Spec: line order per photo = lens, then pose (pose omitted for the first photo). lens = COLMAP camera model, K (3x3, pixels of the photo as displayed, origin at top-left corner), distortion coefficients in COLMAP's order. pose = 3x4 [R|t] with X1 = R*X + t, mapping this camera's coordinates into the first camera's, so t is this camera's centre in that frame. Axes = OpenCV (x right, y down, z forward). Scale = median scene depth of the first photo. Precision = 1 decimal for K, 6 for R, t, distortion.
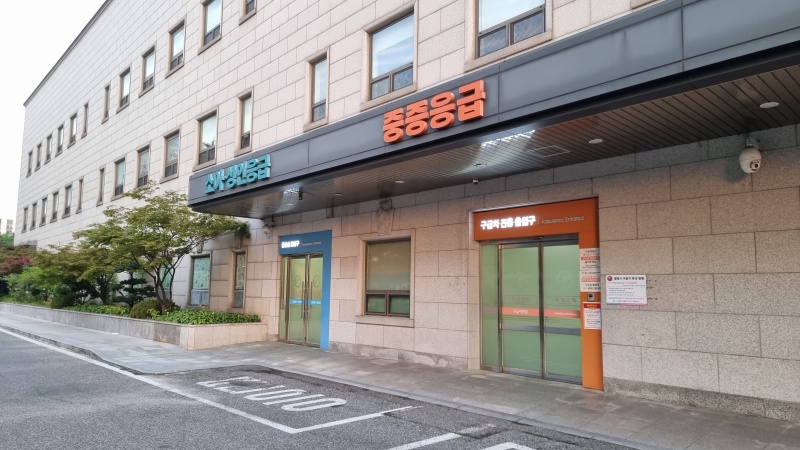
lens RADIAL K [[545.5, 0, 400.2], [0, 545.5, 226.4], [0, 0, 1]] dist [0.022974, -0.002545]
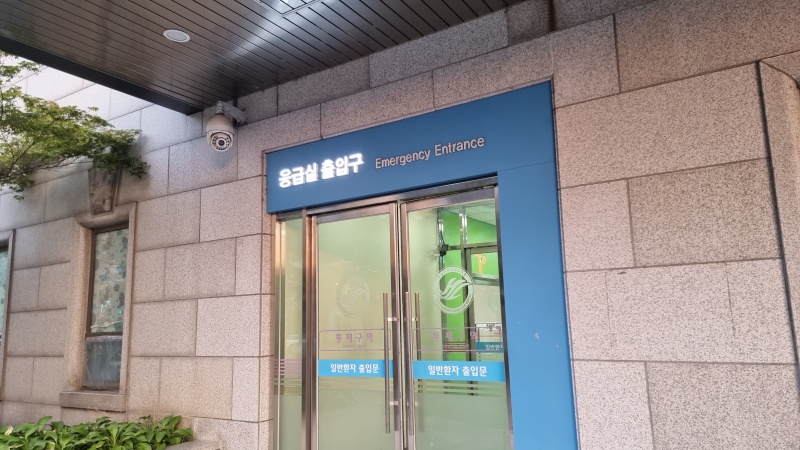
lens RADIAL K [[545.5, 0, 401.2], [0, 545.5, 227.4], [0, 0, 1]] dist [0.022974, -0.002545]
pose [[0.964482, -0.001523, 0.264144, -0.218930], [0.014346, 0.998810, -0.046622, 0.071982], [-0.263758, 0.048755, 0.963356, 0.656452]]
